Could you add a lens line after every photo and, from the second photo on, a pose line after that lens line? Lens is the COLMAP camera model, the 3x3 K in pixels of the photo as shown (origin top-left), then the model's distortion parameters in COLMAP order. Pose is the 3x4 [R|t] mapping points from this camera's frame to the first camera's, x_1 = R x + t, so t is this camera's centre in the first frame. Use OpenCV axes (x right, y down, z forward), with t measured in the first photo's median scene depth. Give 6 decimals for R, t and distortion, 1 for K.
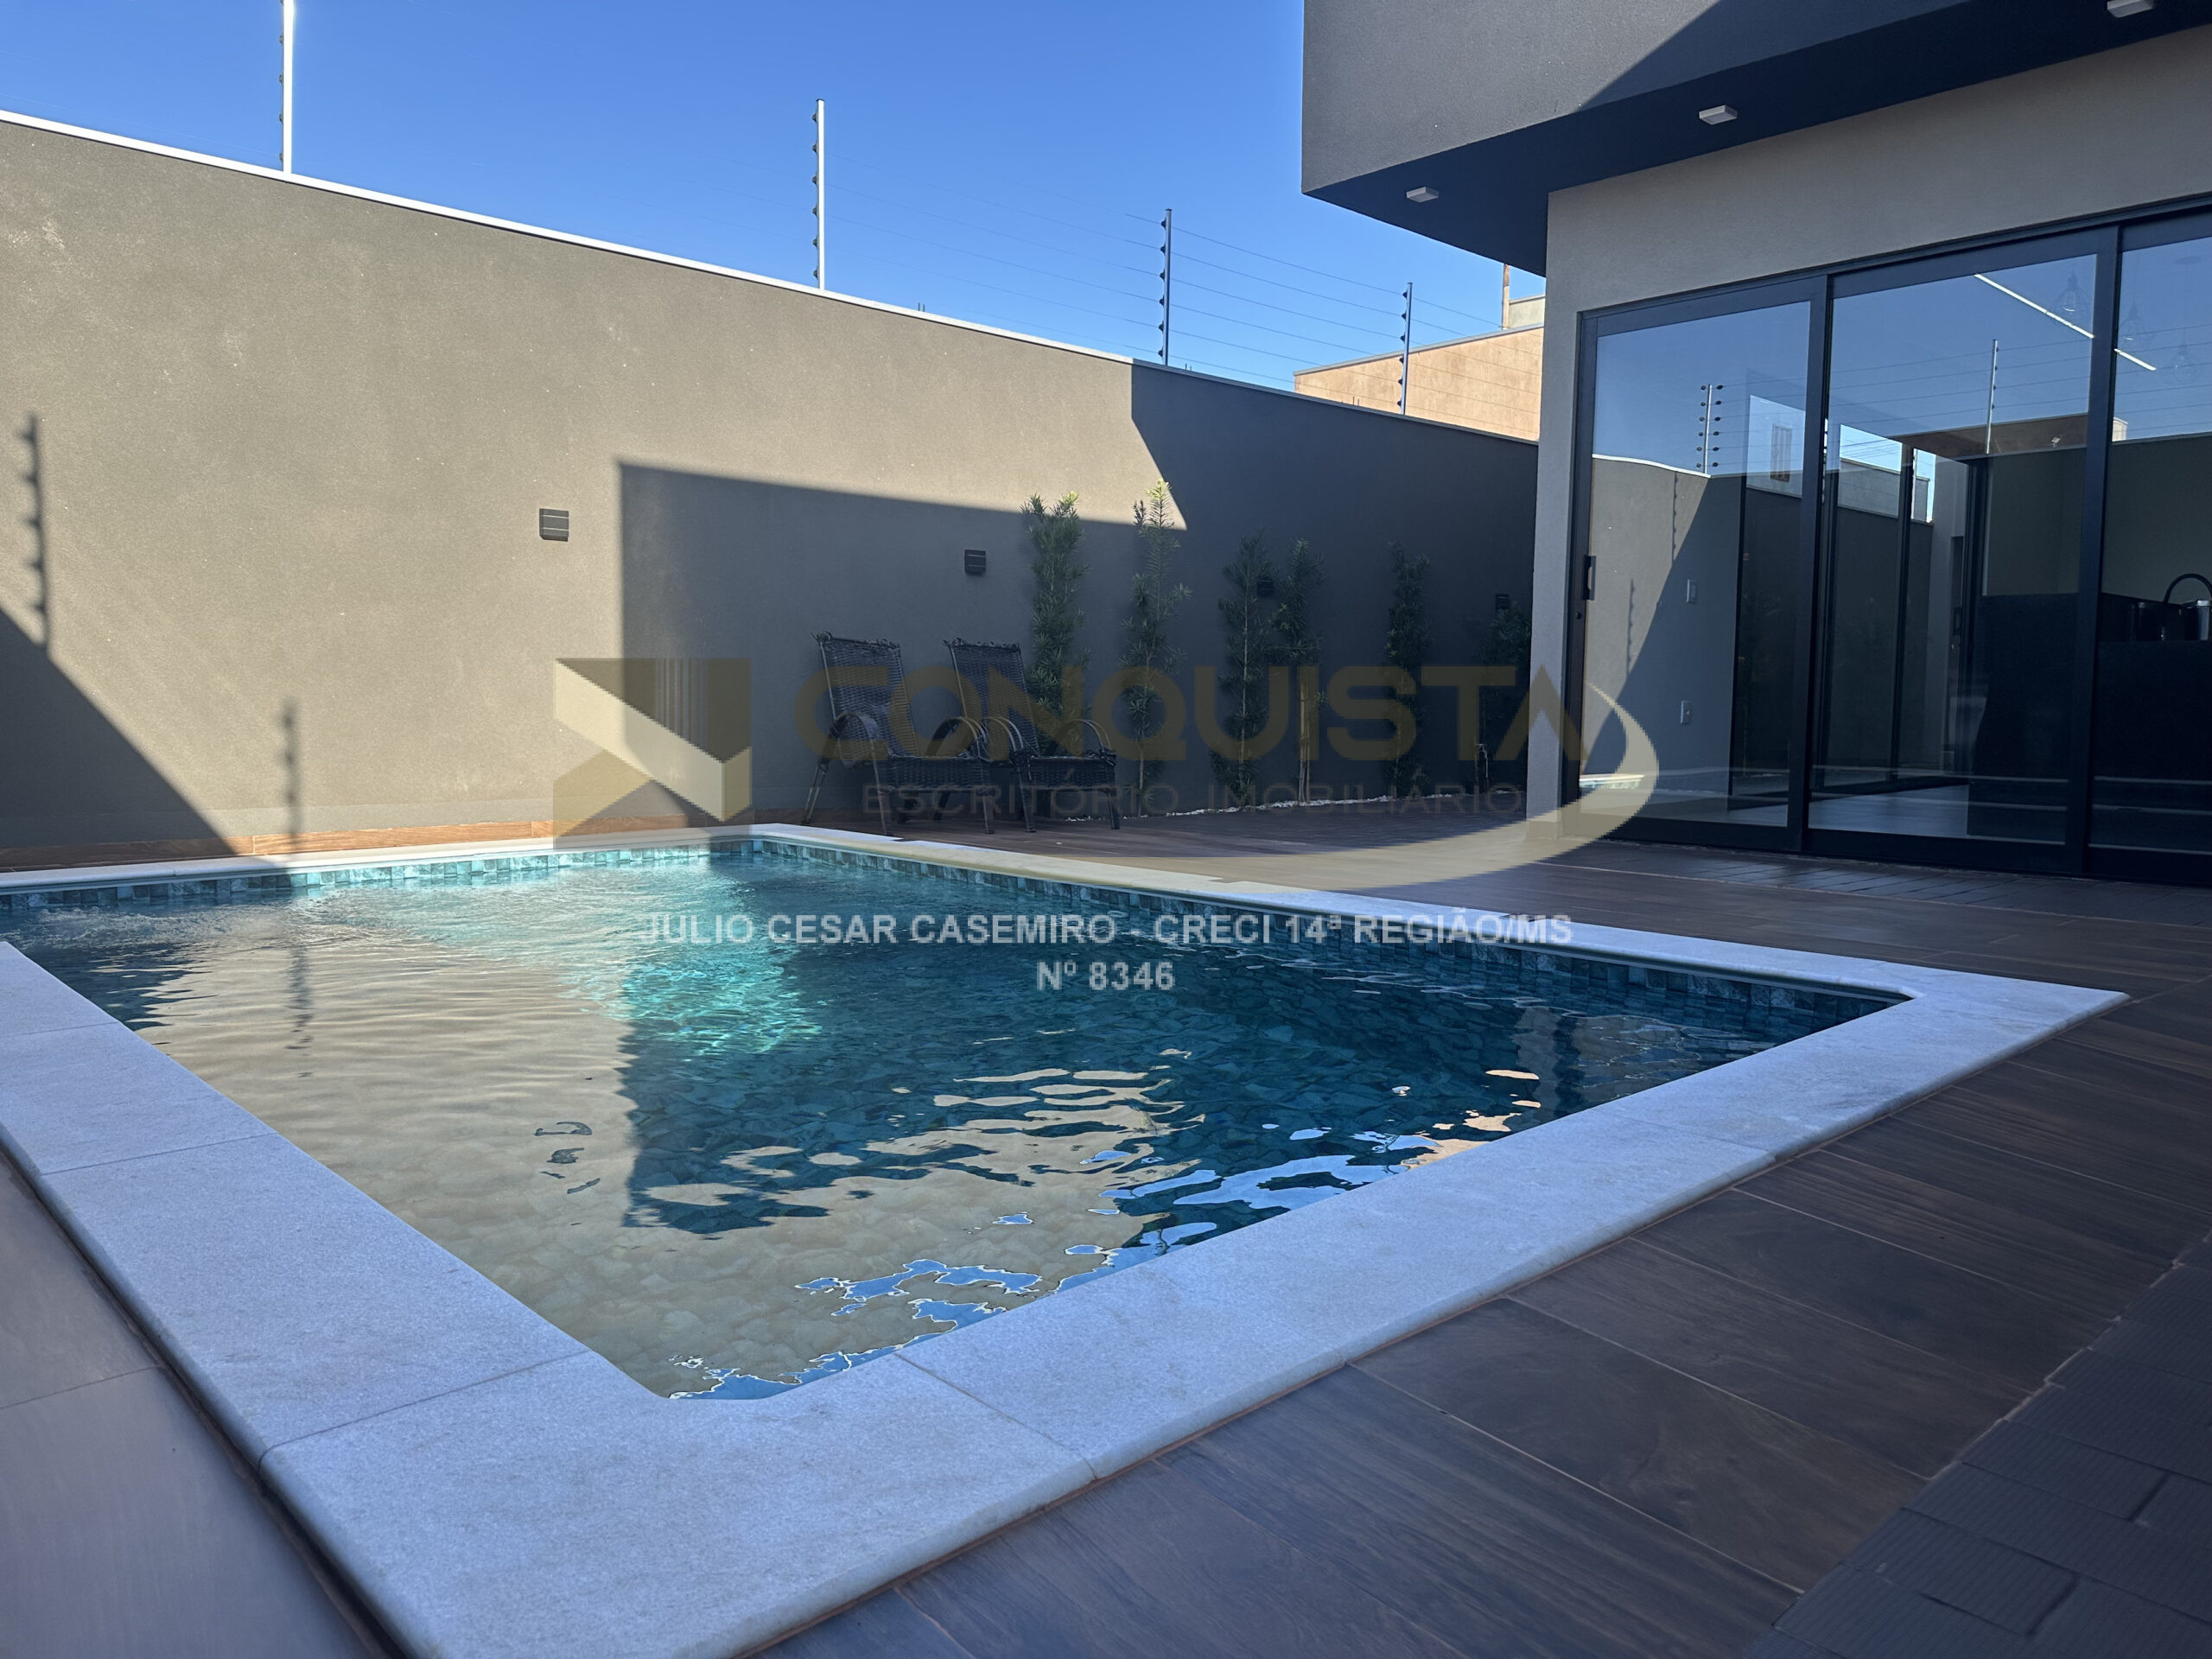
lens RADIAL K [[1543.0, 0, 1106.0], [0, 1543.0, 829.5], [0, 0, 1]] dist [0.092463, -0.126897]
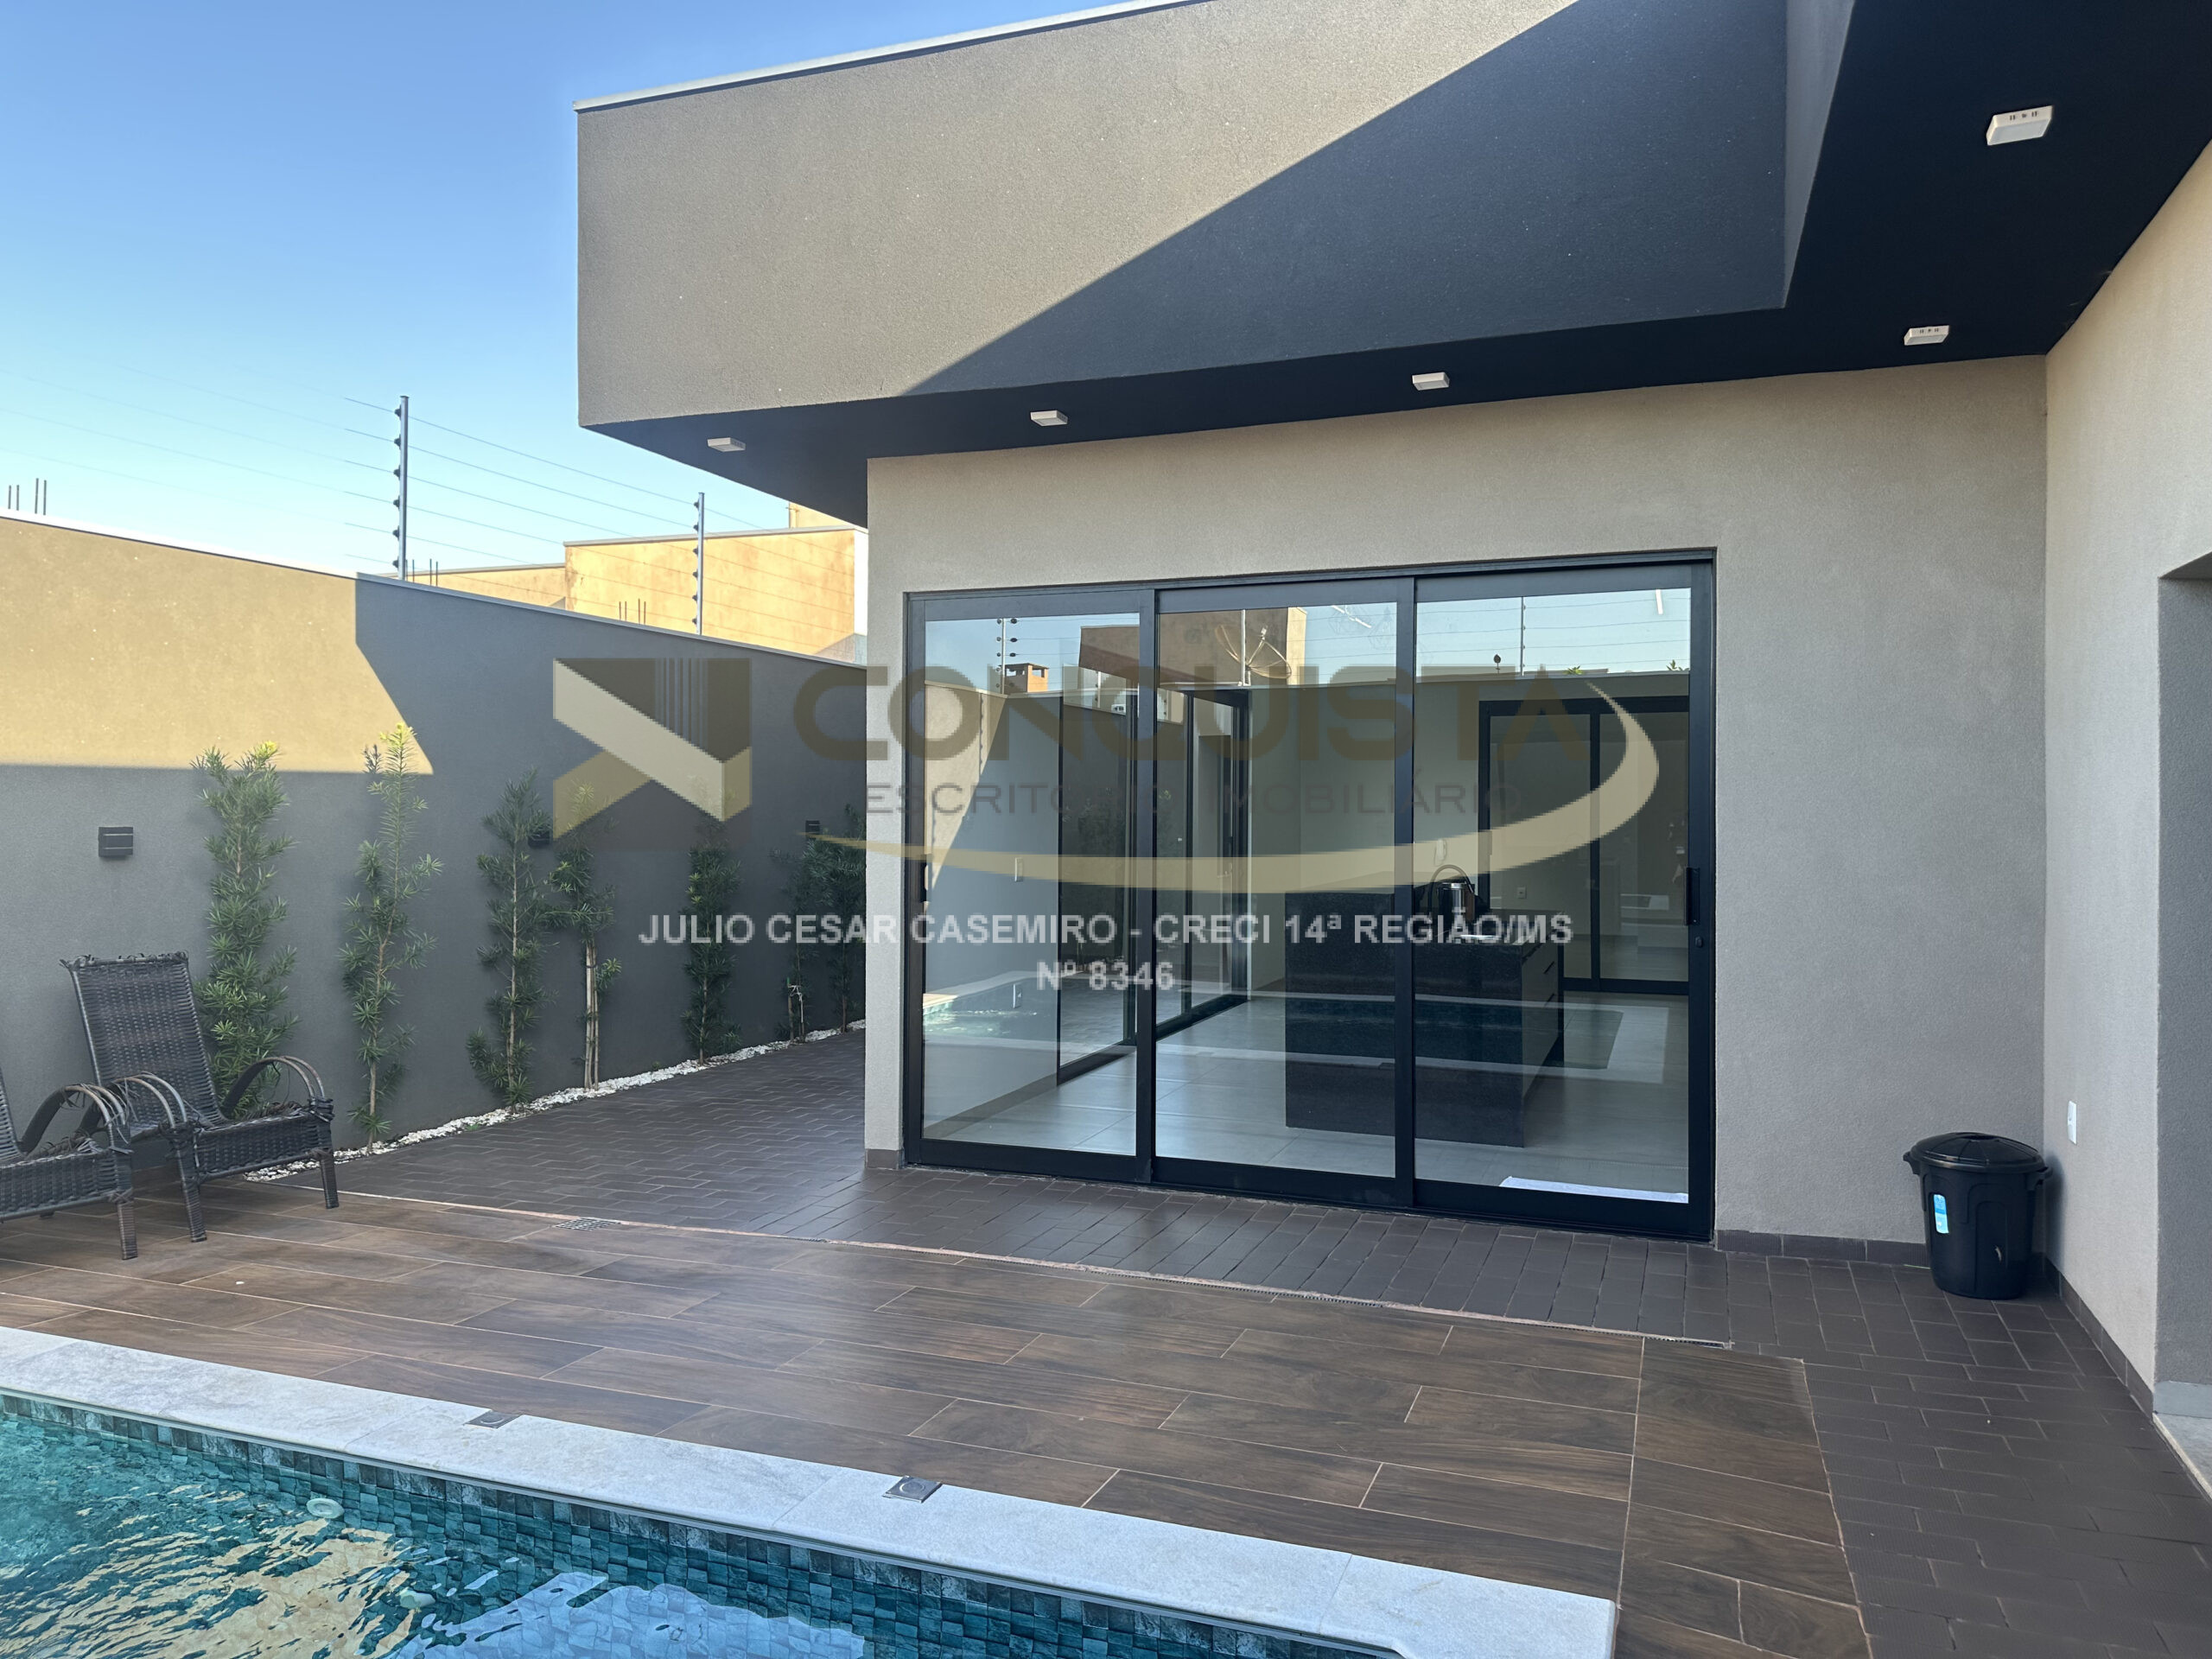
lens RADIAL K [[1543.0, 0, 1106.0], [0, 1543.0, 829.5], [0, 0, 1]] dist [0.092463, -0.126897]
pose [[0.898580, -0.004483, 0.438786, 0.009923], [0.036748, 0.997204, -0.065066, -0.110832], [-0.437267, 0.074592, 0.896233, 0.128986]]
